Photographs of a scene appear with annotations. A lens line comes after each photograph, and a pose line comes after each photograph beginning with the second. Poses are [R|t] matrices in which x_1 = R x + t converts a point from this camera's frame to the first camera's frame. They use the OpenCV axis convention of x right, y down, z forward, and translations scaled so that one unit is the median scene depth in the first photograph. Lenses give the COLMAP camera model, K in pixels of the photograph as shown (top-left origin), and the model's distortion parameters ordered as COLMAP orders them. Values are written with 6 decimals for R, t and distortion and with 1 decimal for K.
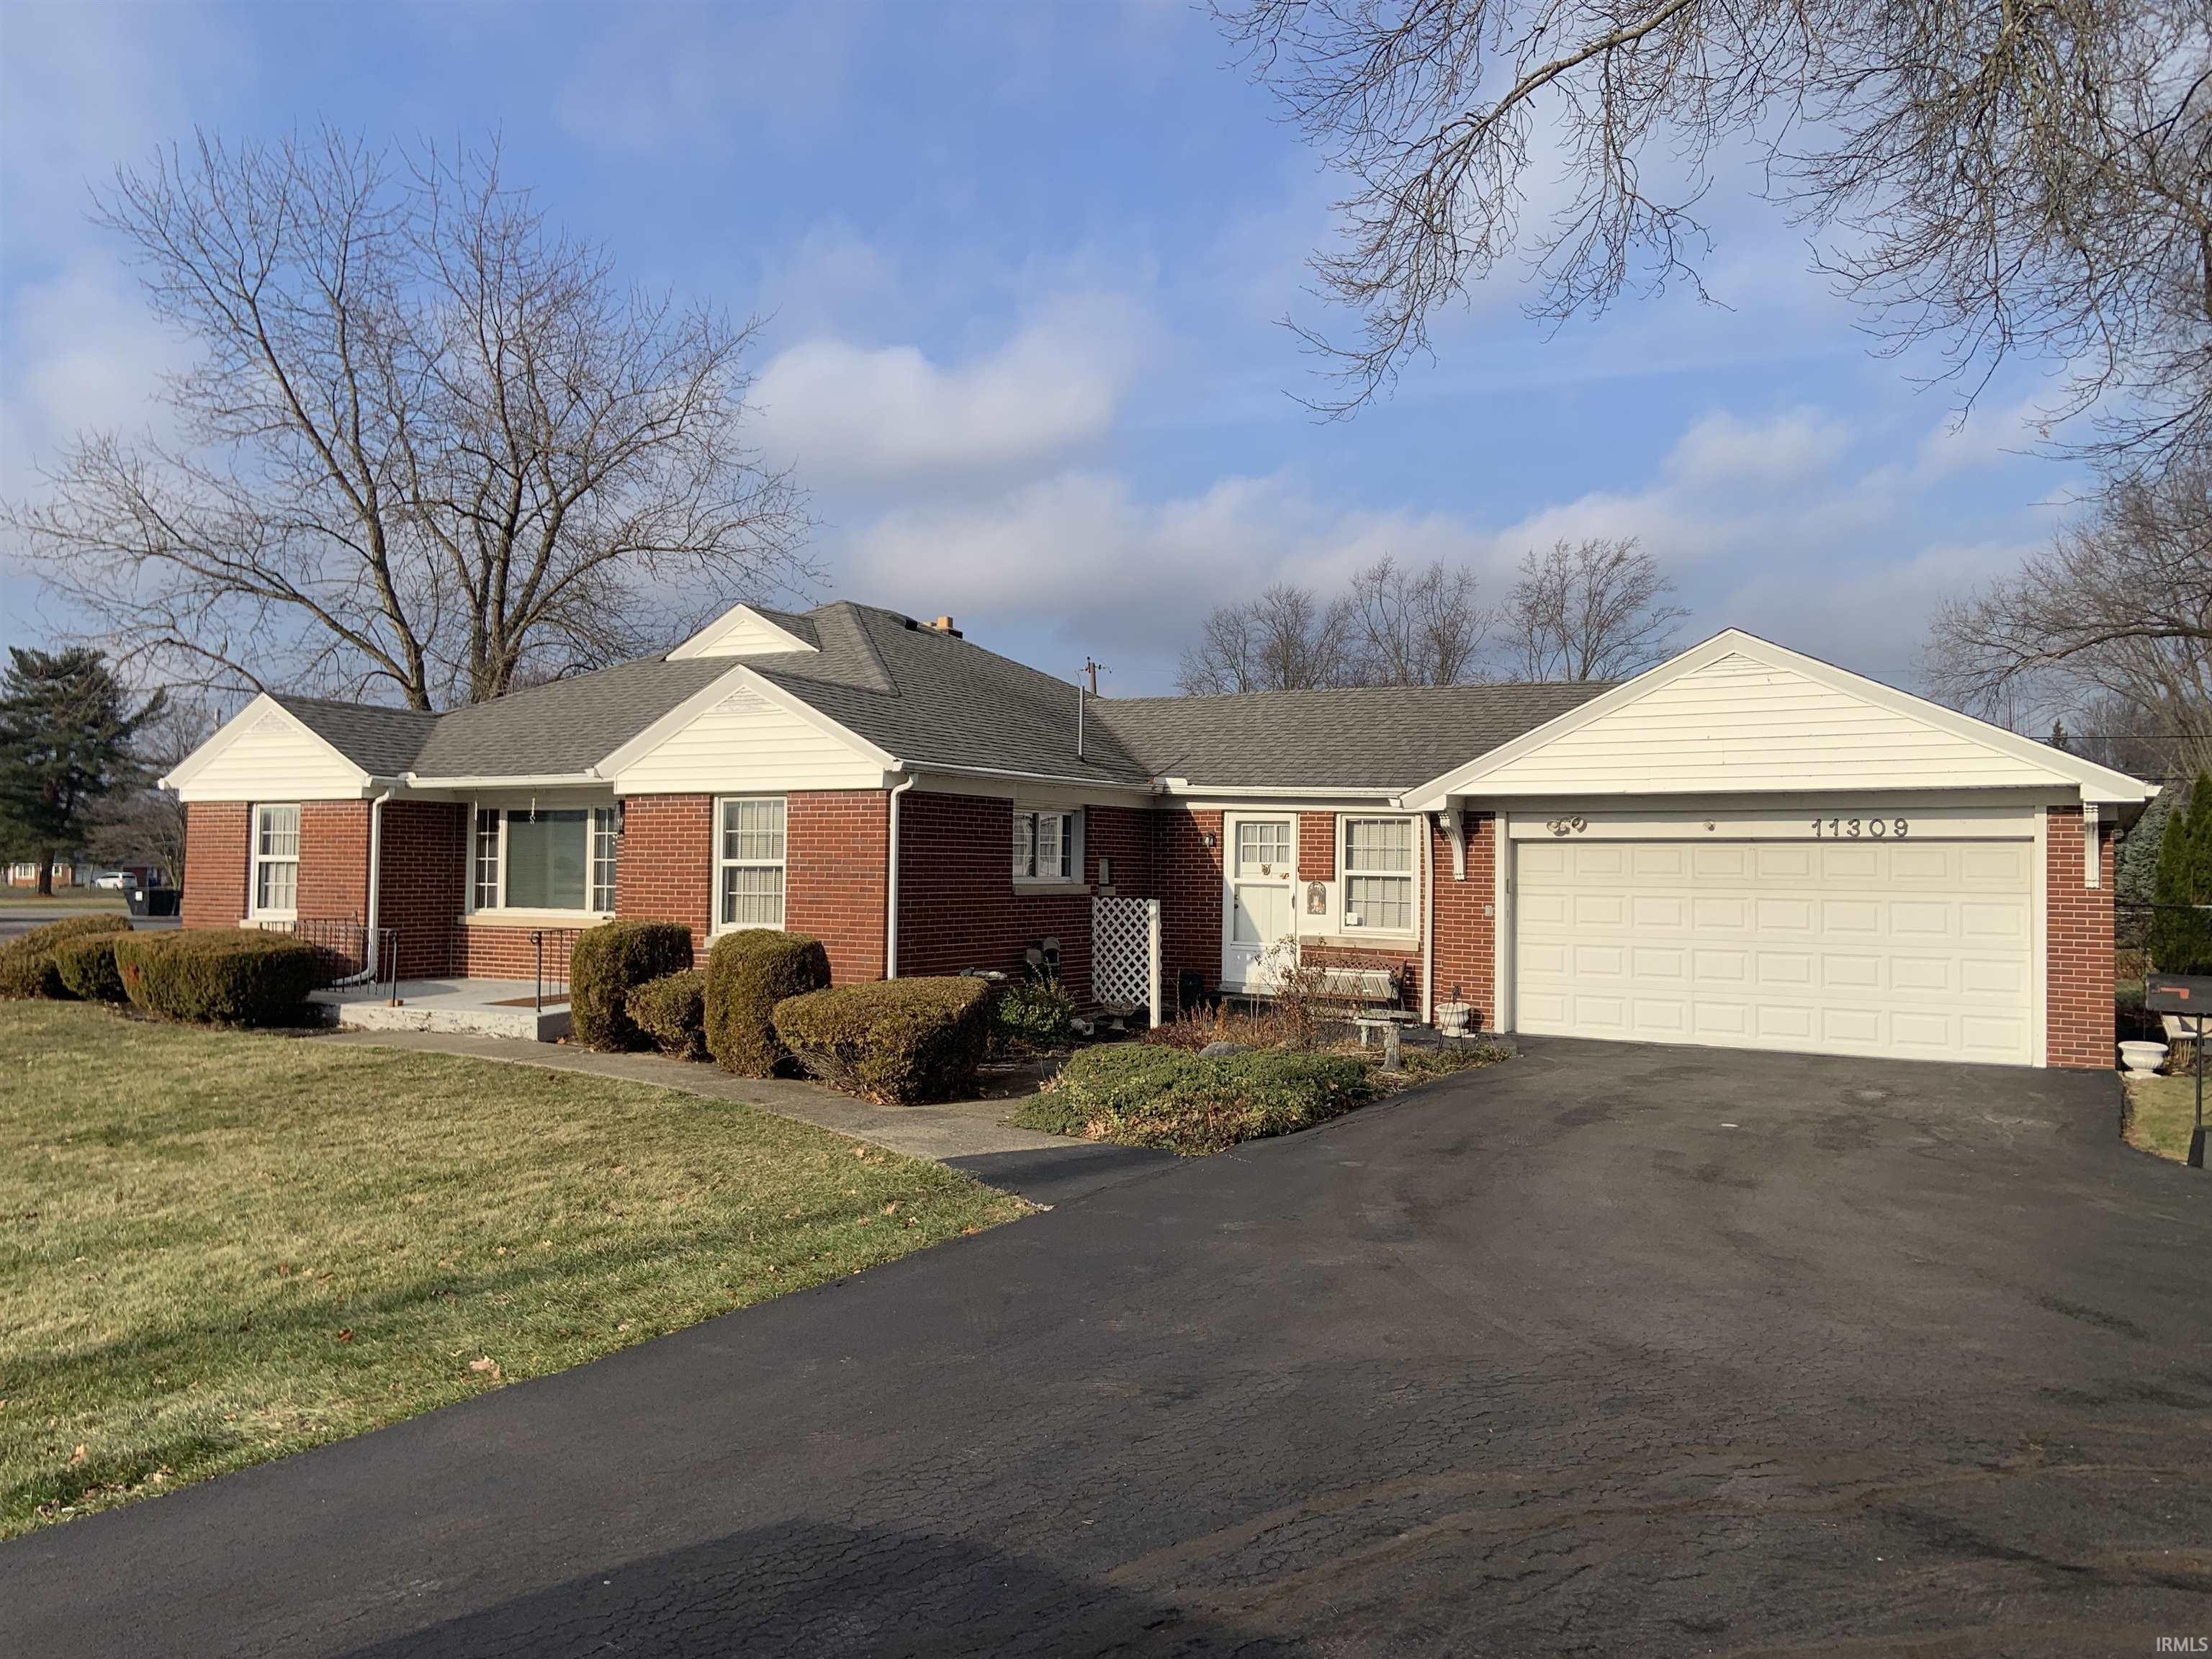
lens RADIAL K [[1663.3, 0, 1093.1], [0, 1663.3, 825.4], [0, 0, 1]] dist [0.113235, -0.105054]
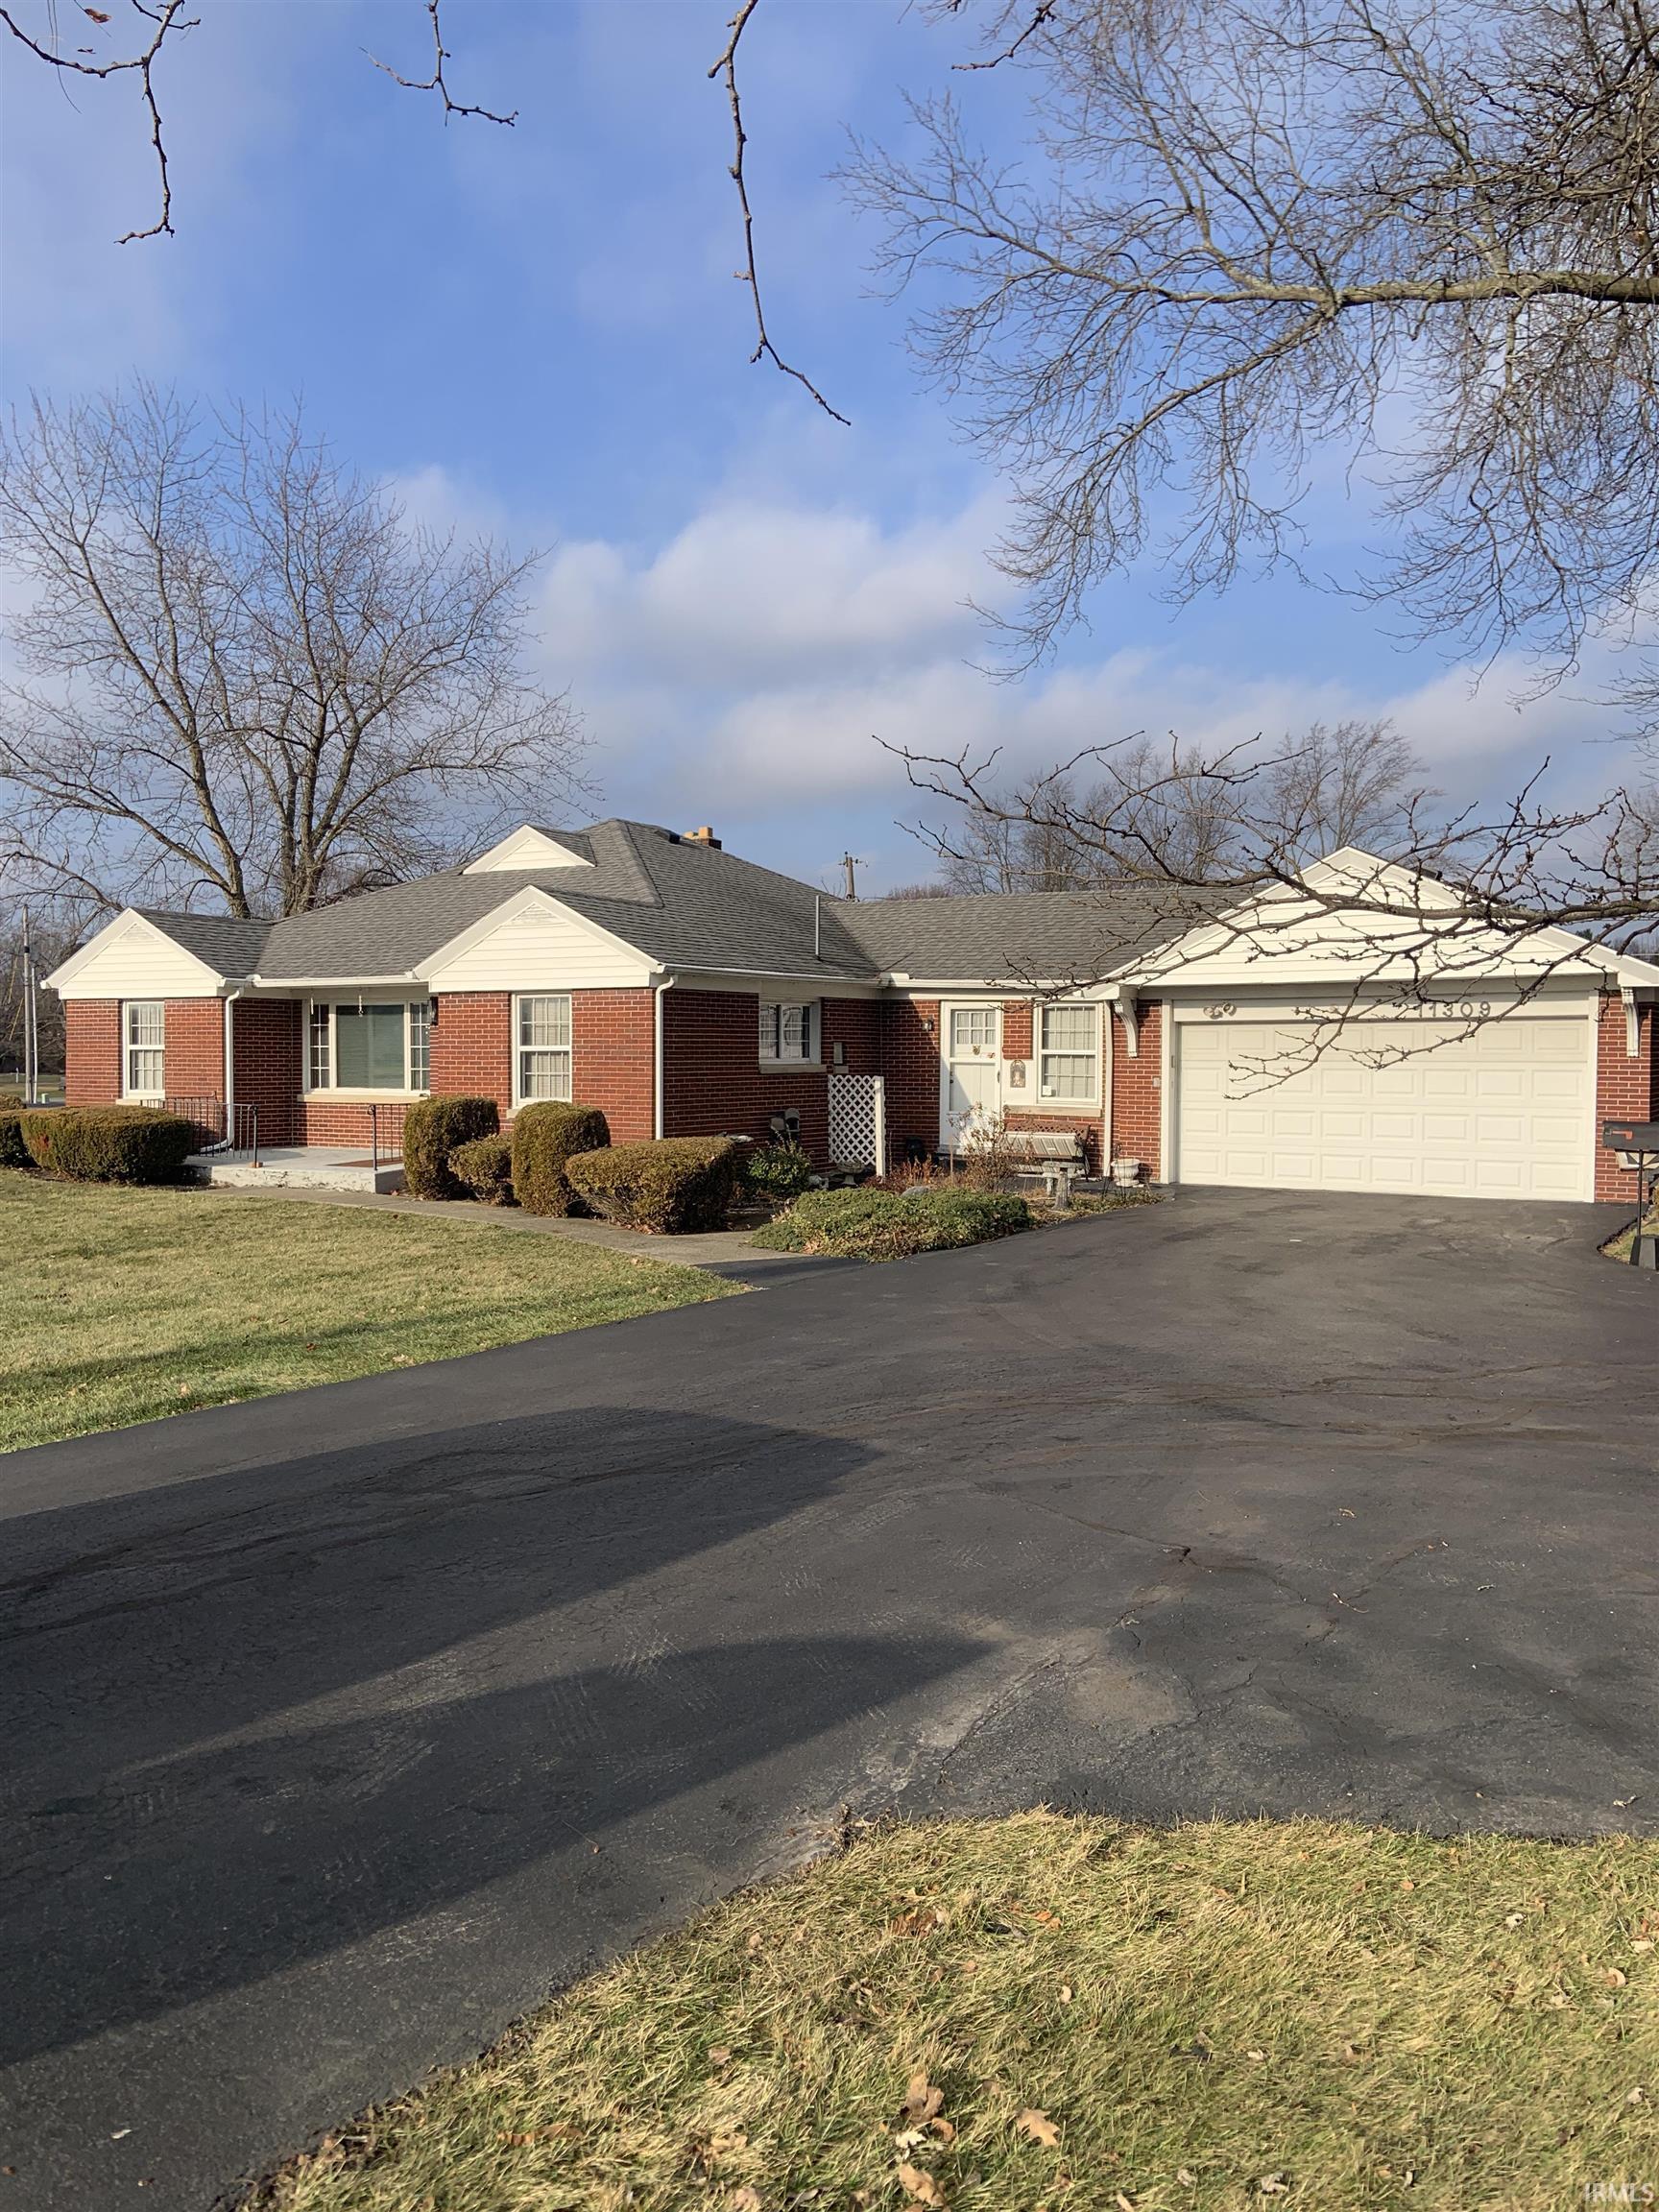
lens RADIAL K [[1663.3, 0, 829.5], [0, 1663.3, 1106.0], [0, 0, 1]] dist [0.113235, -0.105054]
pose [[0.999664, -0.008773, -0.024377, 0.029603], [0.010188, 0.998233, 0.058536, -0.004213], [0.023820, -0.058765, 0.997988, -0.188577]]
